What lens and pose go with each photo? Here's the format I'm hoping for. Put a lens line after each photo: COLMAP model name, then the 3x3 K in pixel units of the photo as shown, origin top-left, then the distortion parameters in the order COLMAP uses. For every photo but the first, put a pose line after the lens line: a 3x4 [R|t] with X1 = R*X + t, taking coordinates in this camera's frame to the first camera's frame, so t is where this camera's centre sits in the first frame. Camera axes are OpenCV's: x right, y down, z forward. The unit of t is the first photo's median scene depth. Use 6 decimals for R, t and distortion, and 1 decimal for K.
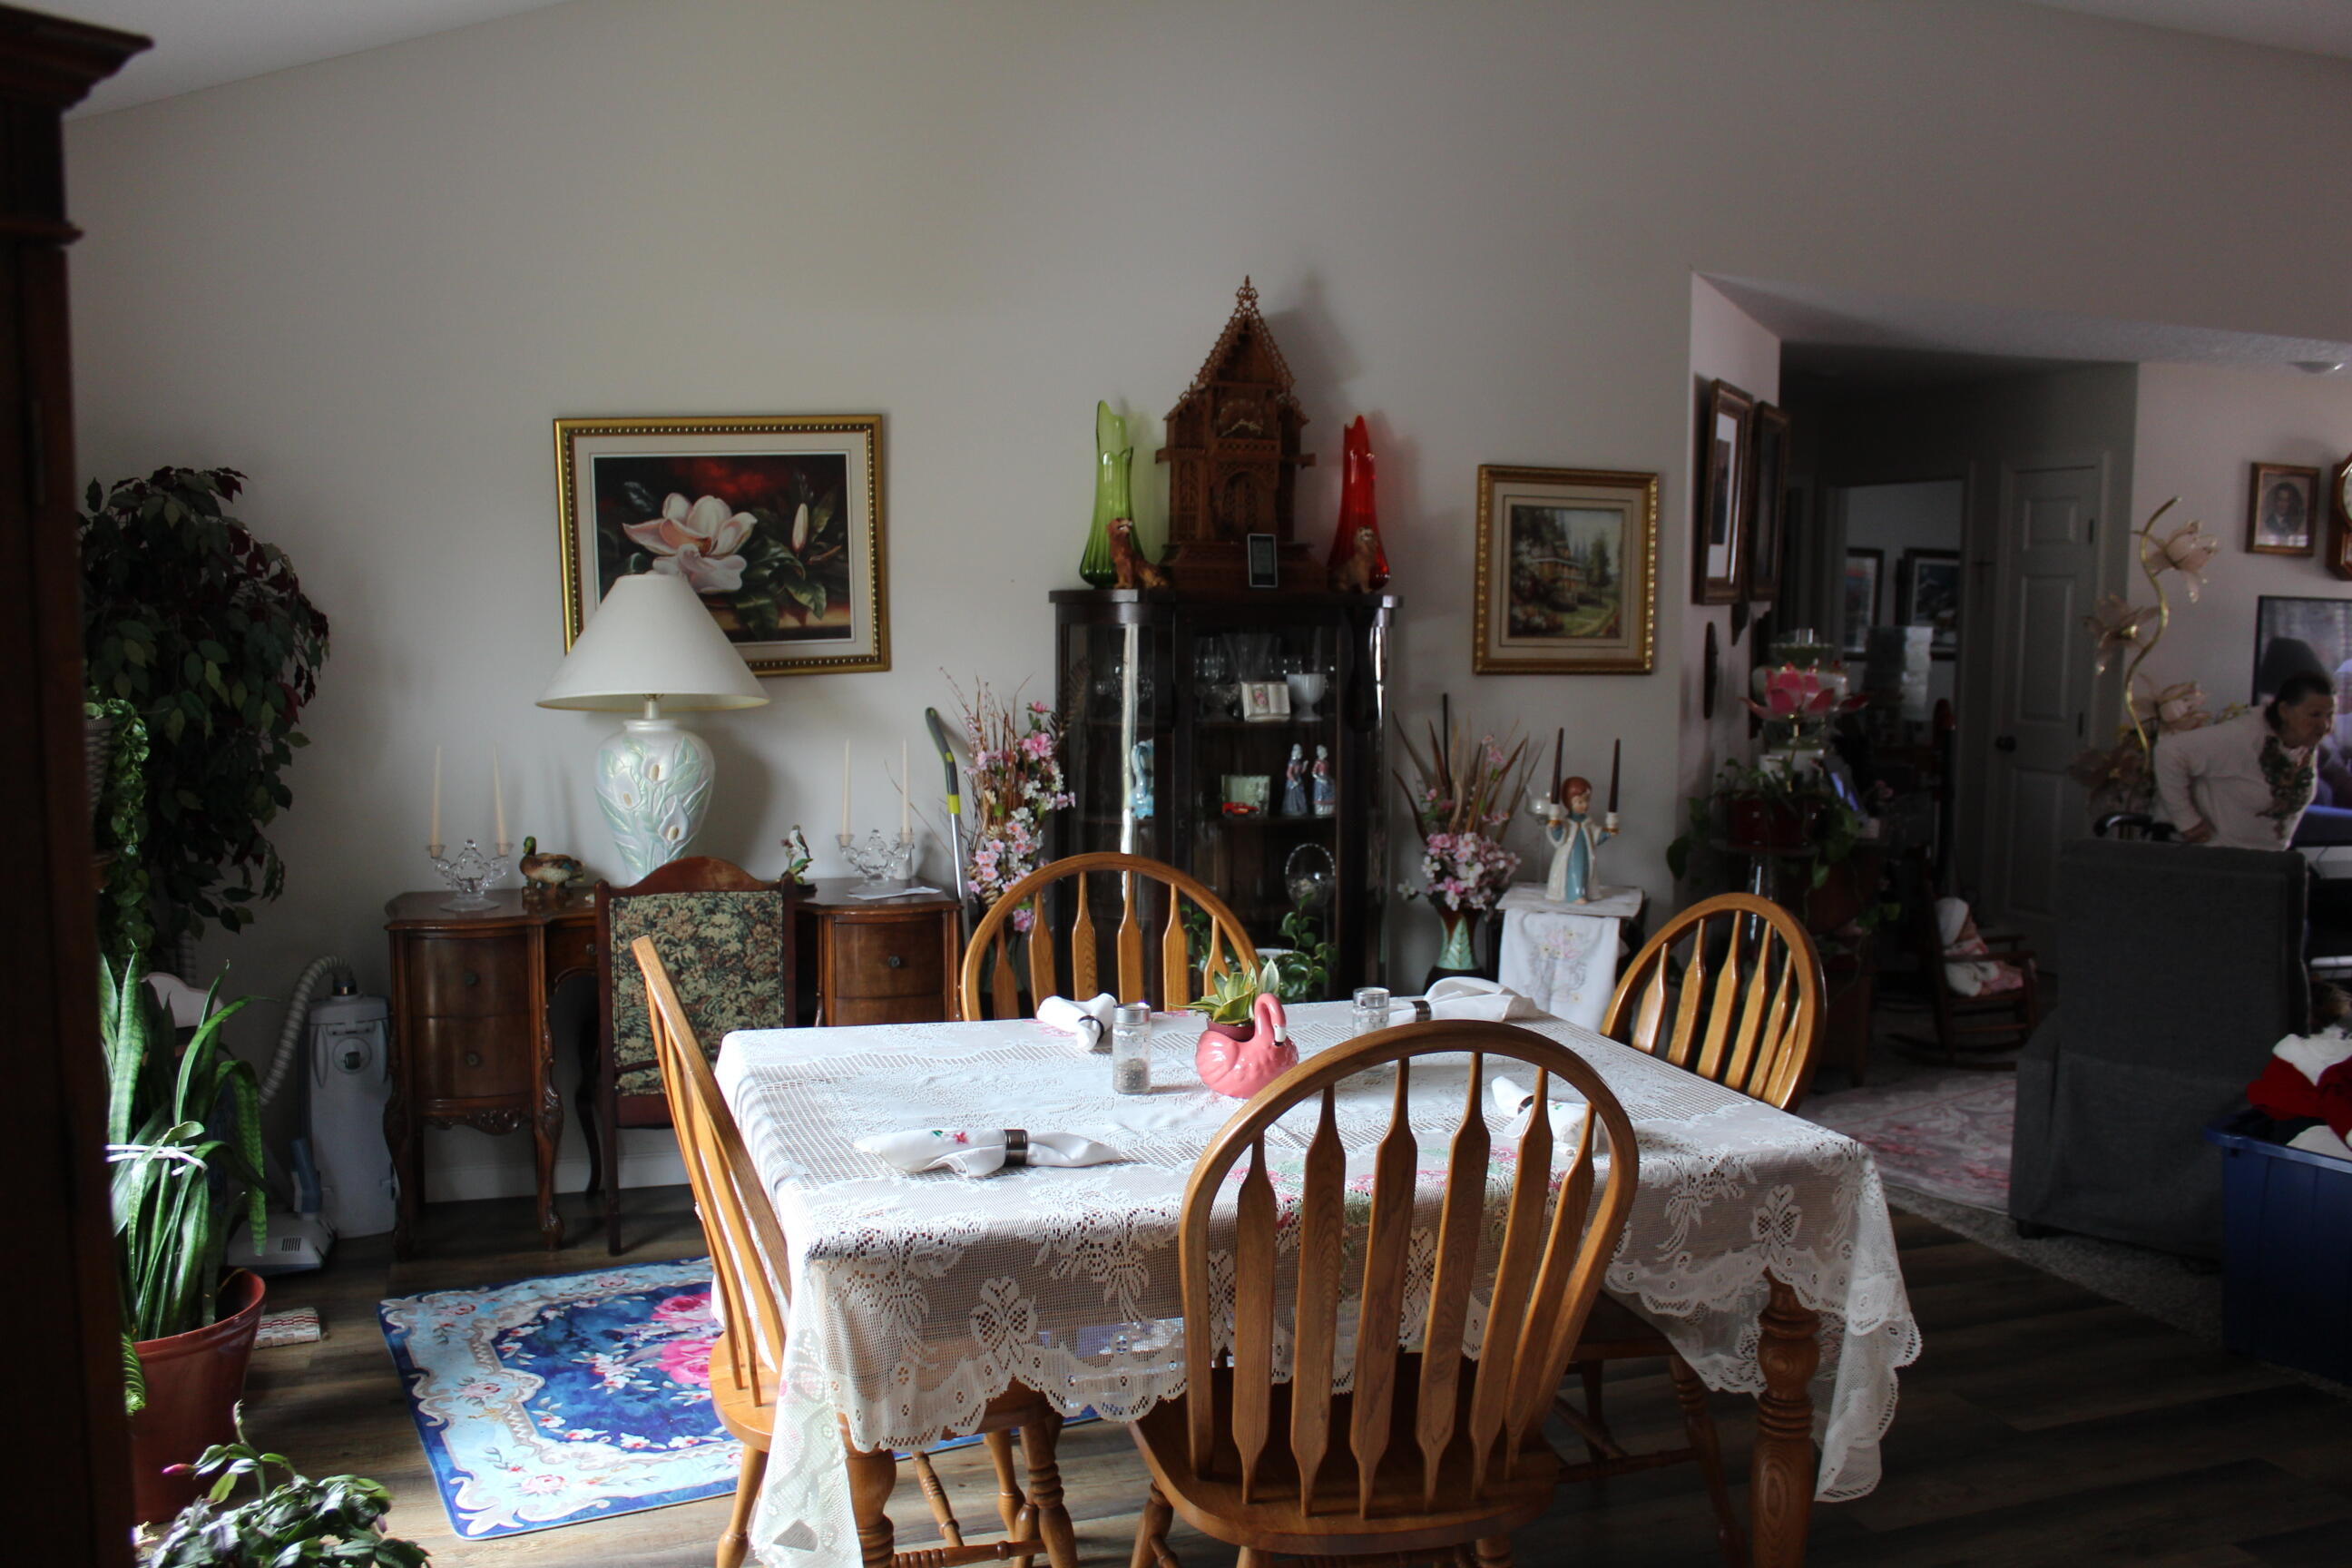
lens RADIAL K [[1970.4, 0, 1179.8], [0, 1970.4, 794.8], [0, 0, 1]] dist [-0.167405, 0.153494]
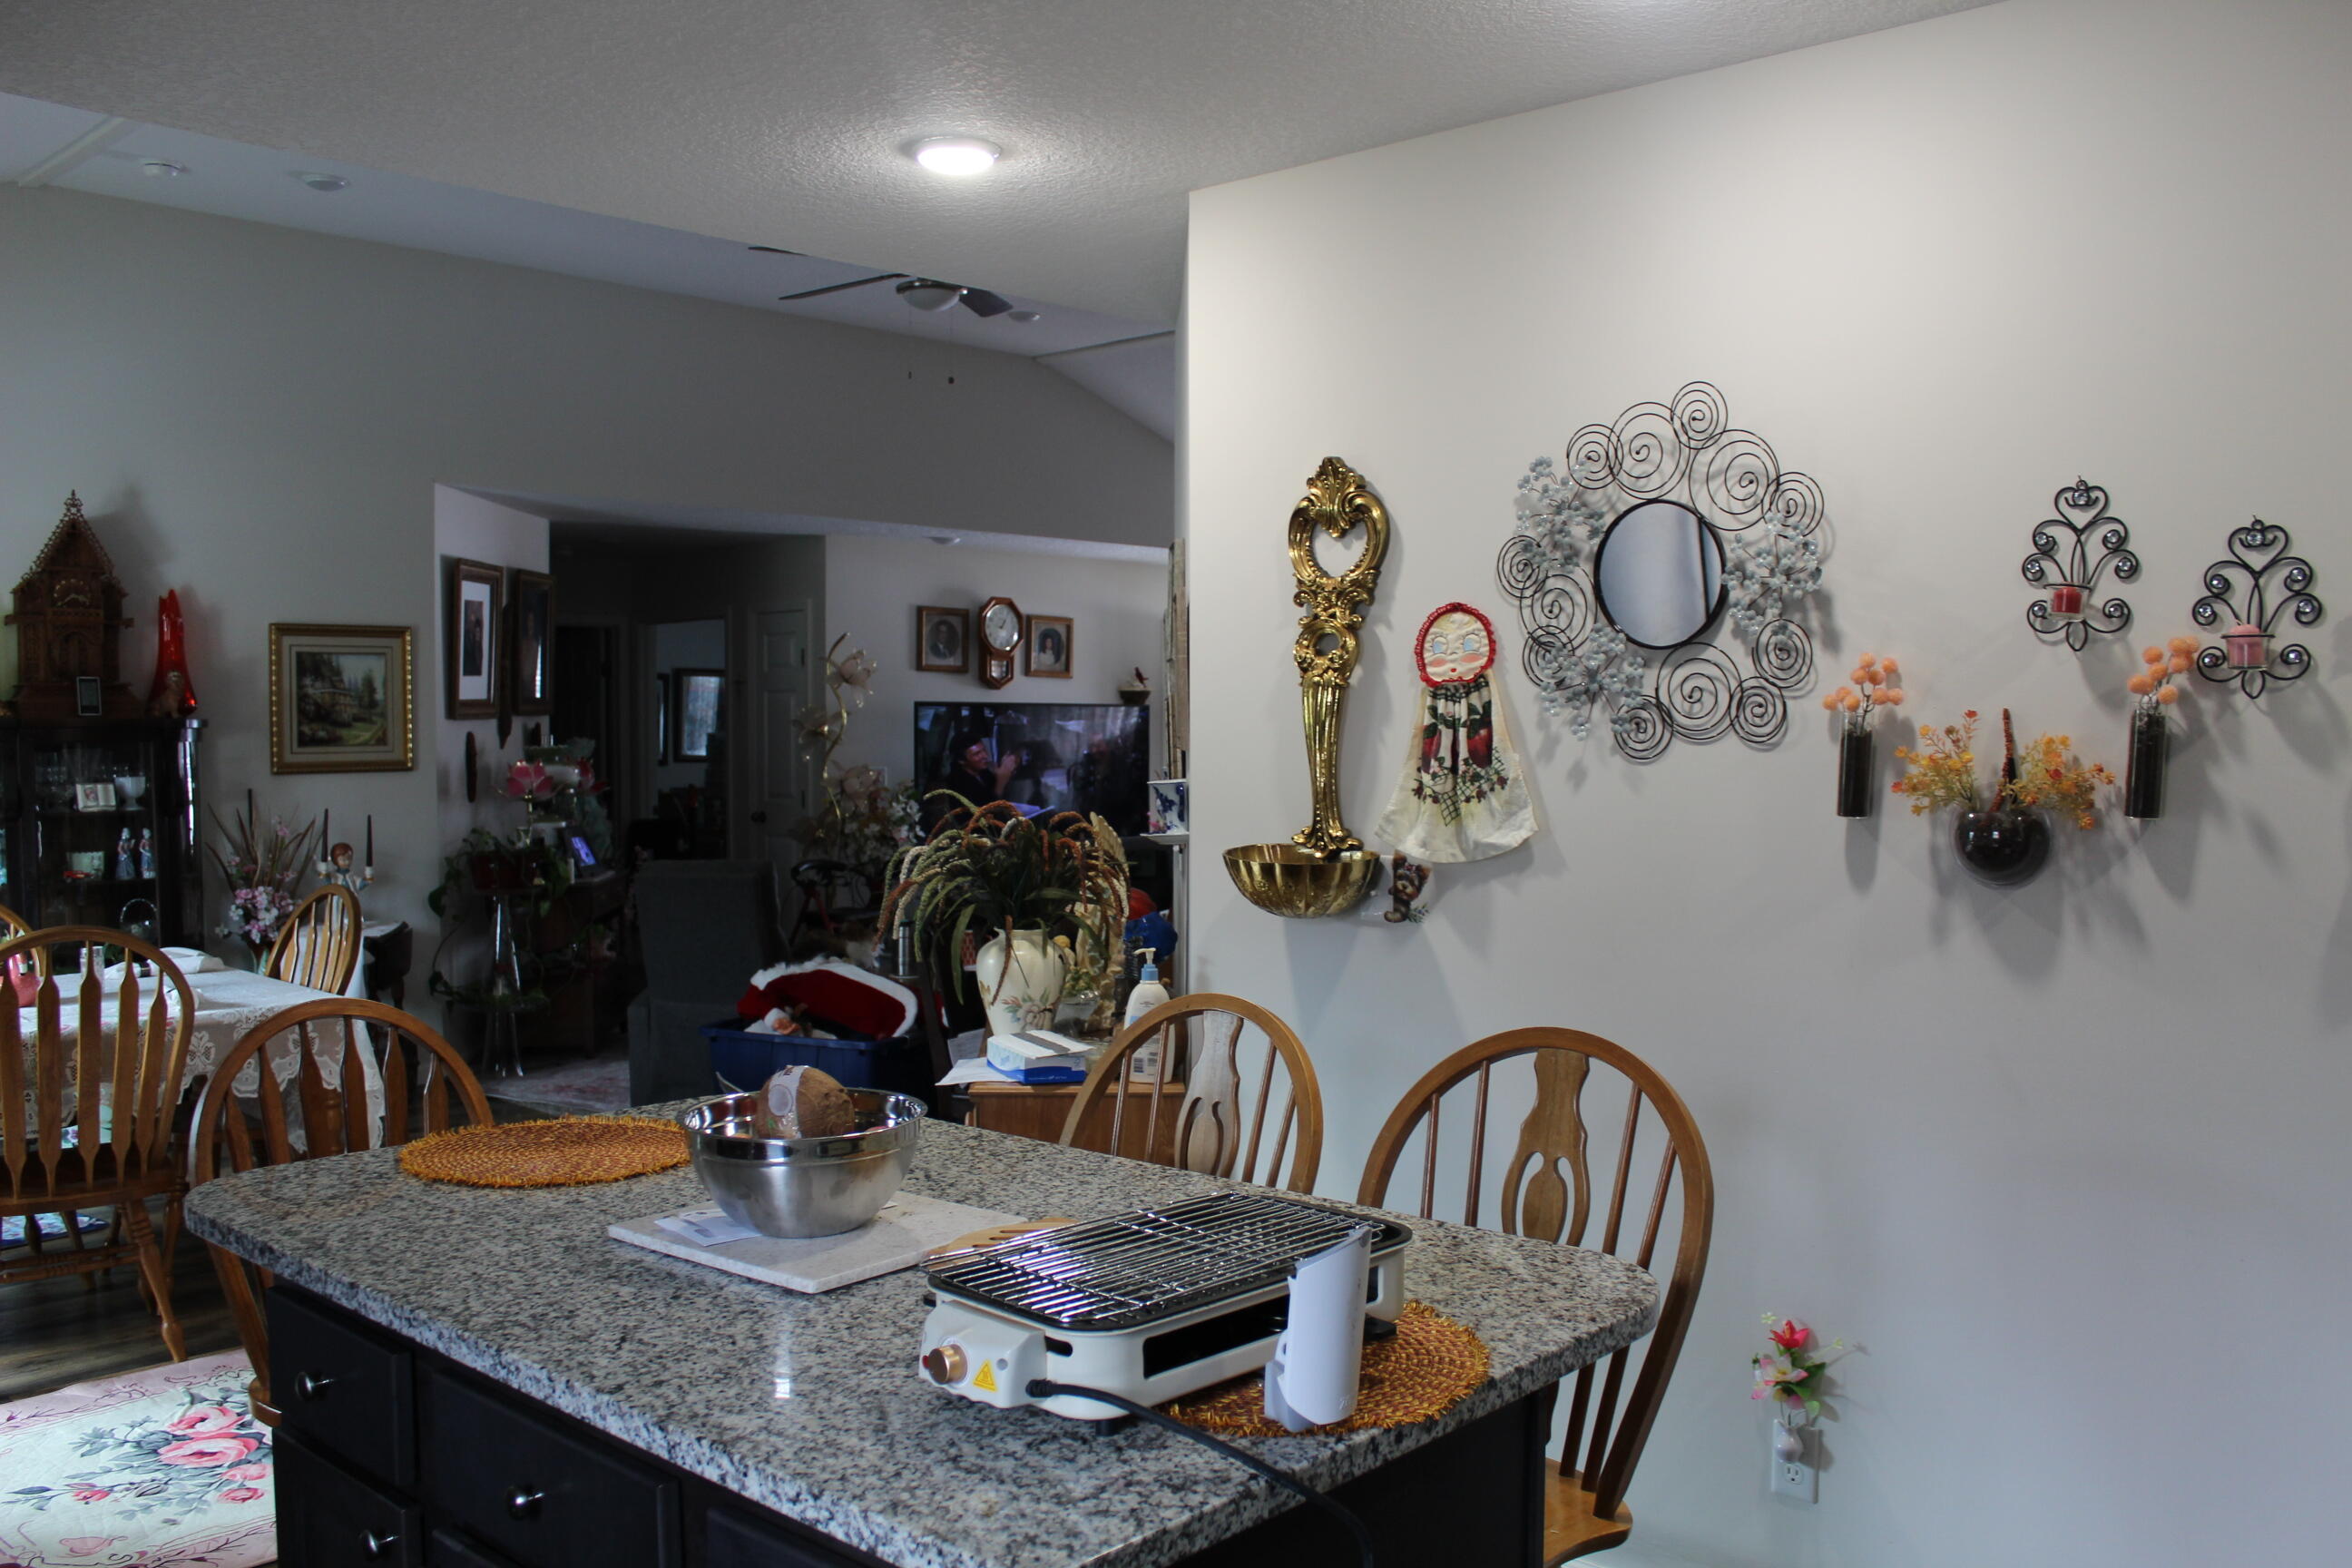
lens RADIAL K [[1970.4, 0, 1179.8], [0, 1970.4, 794.8], [0, 0, 1]] dist [-0.167405, 0.153494]
pose [[0.887786, -0.034400, 0.458969, 0.100014], [0.061659, 0.997103, -0.044535, 0.052995], [-0.456108, 0.067837, 0.887335, -0.491485]]
